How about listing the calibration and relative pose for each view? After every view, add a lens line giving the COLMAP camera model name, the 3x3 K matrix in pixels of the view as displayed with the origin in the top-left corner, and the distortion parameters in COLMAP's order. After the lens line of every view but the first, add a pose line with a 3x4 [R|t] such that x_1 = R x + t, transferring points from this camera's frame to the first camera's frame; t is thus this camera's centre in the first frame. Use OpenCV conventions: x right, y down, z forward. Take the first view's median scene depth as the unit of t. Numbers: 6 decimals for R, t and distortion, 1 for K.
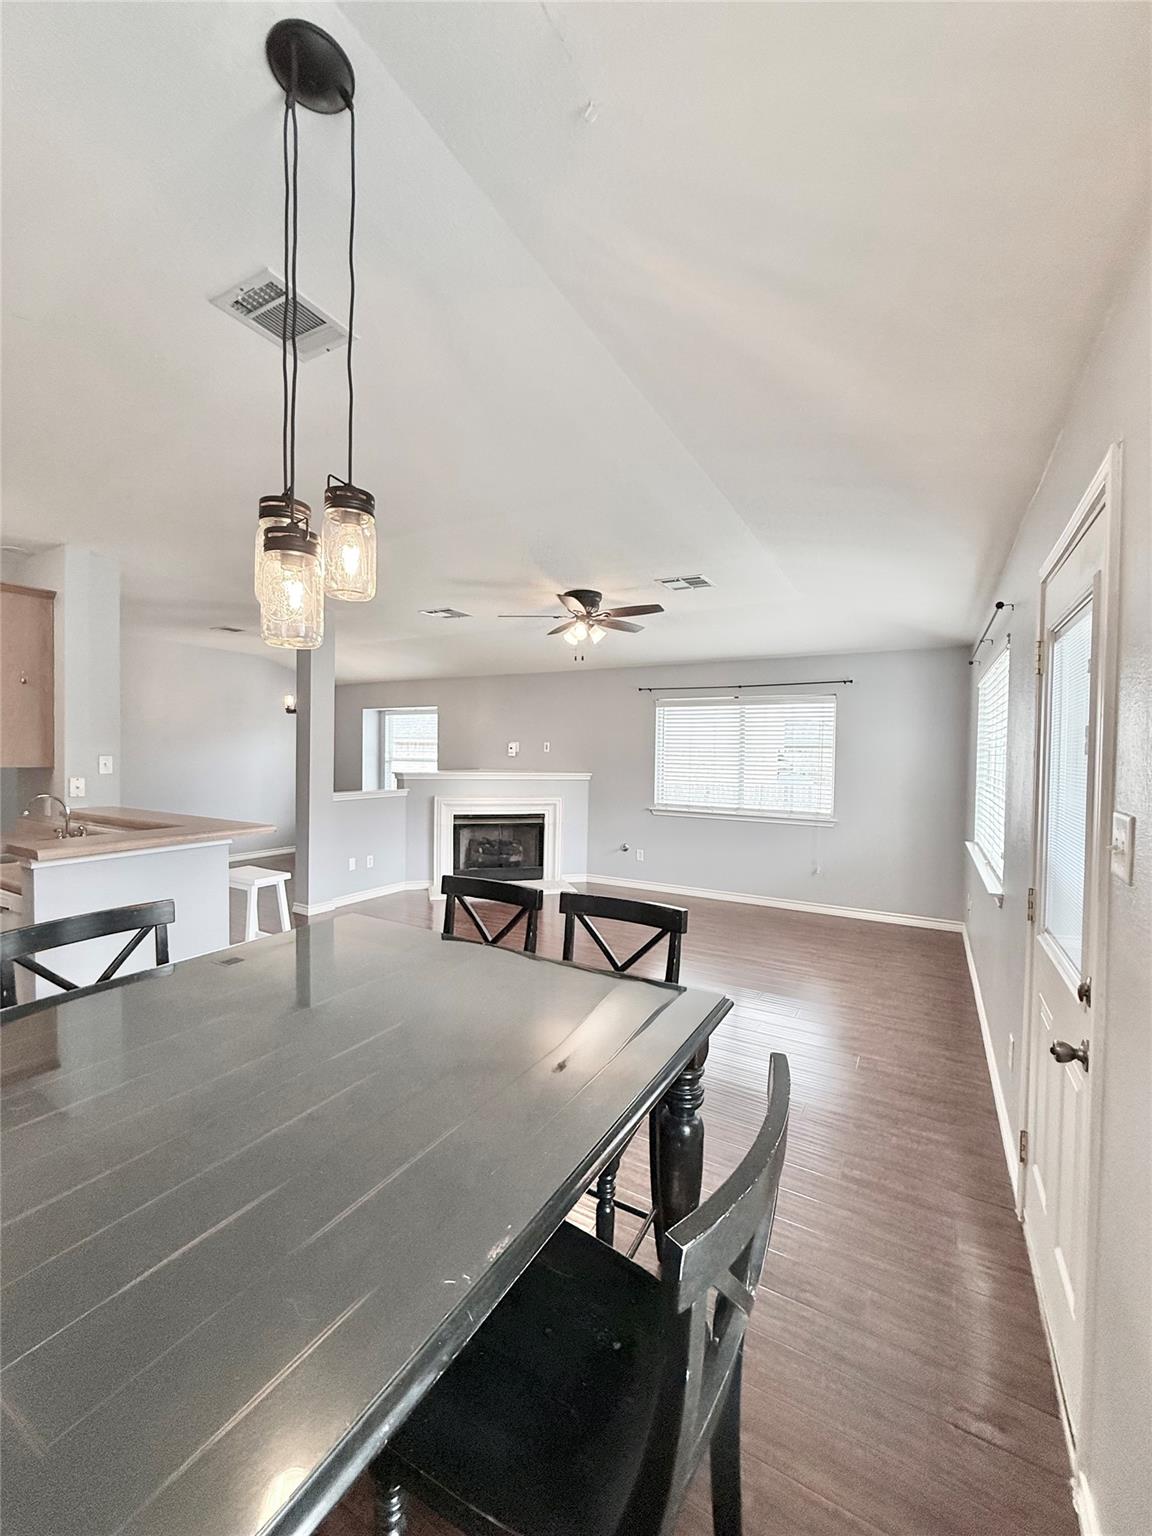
lens RADIAL K [[613.4, 0, 588.2], [0, 613.4, 758.9], [0, 0, 1]] dist [0.000242, -0.000759]
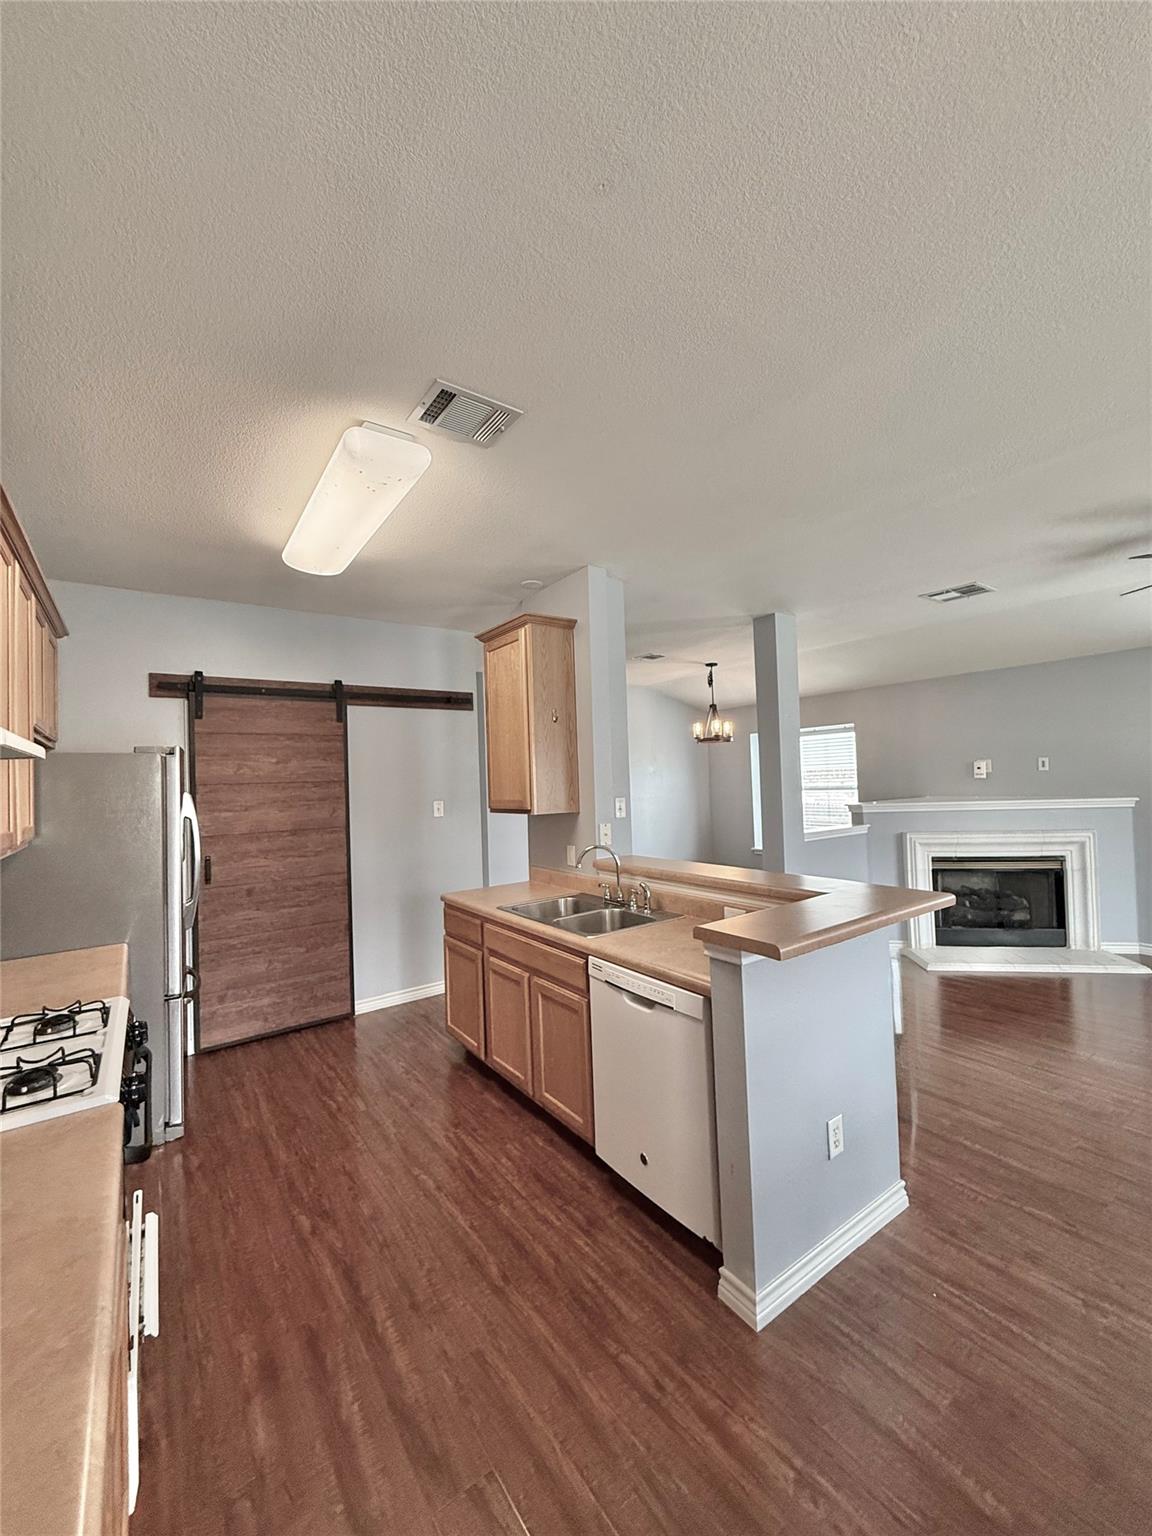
lens RADIAL K [[613.4, 0, 578.6], [0, 613.4, 764.3], [0, 0, 1]] dist [0.000242, -0.000759]
pose [[0.900954, -0.055762, -0.430318, -0.271265], [0.040794, 0.998201, -0.043940, -0.009652], [0.431994, 0.022033, 0.901607, 0.101919]]
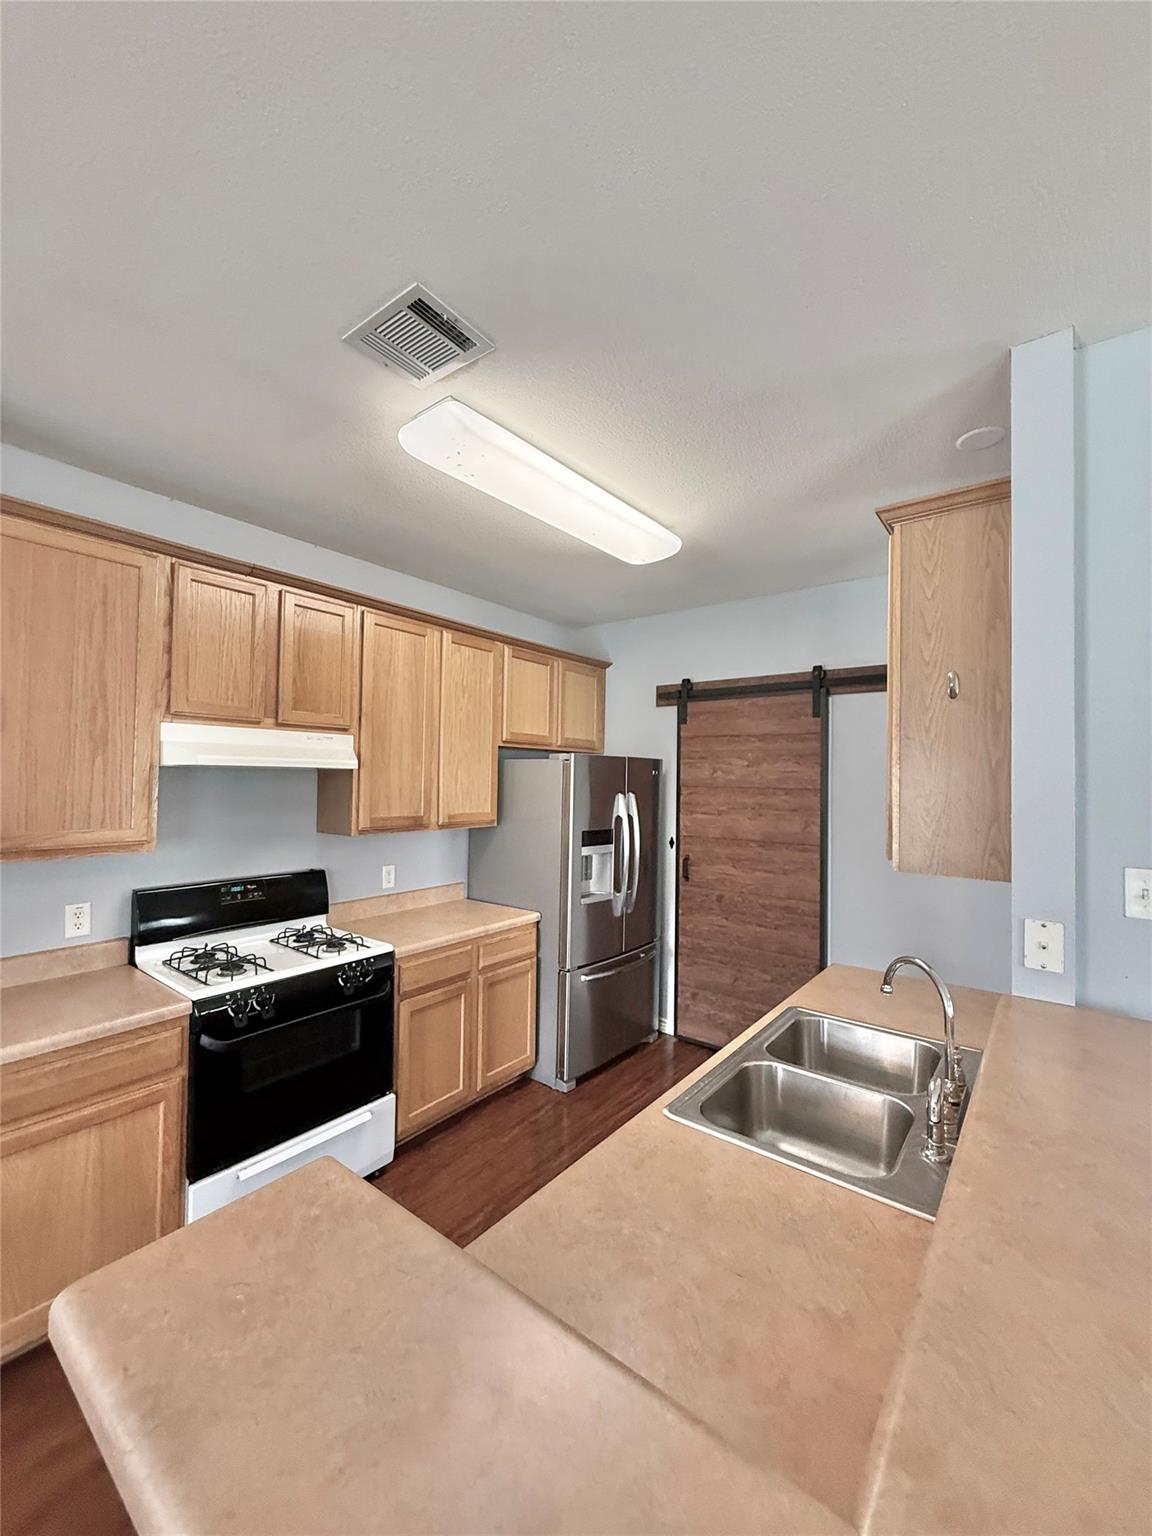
lens RADIAL K [[613.4, 0, 573.0], [0, 613.4, 765.3], [0, 0, 1]] dist [0.000242, -0.000759]
pose [[-0.163565, -0.040301, -0.985709, -0.224883], [-0.034129, 0.998798, -0.035173, -0.024643], [0.985942, 0.027888, -0.164743, 0.433391]]
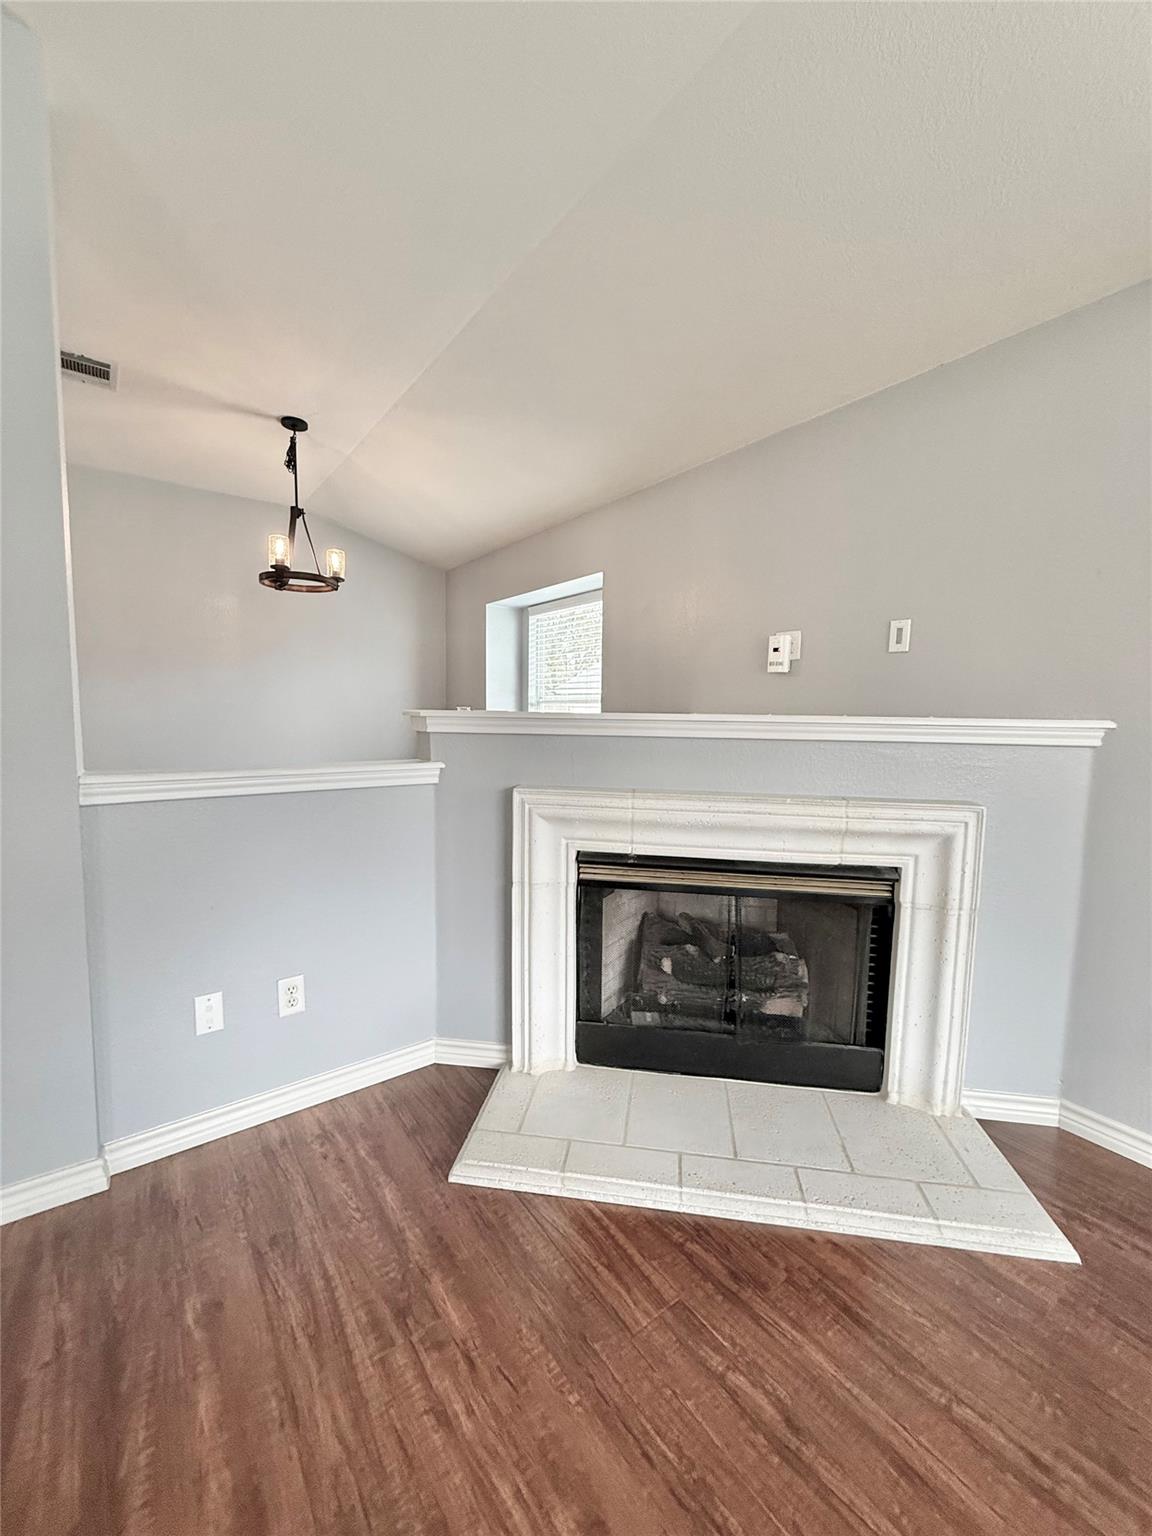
lens RADIAL K [[613.4, 0, 576.4], [0, 613.4, 764.0], [0, 0, 1]] dist [0.000242, -0.000759]
pose [[0.908042, 0.033393, -0.417545, -0.090116], [-0.005224, 0.997643, 0.068424, 0.025978], [0.418846, -0.059950, 0.906076, 0.700160]]
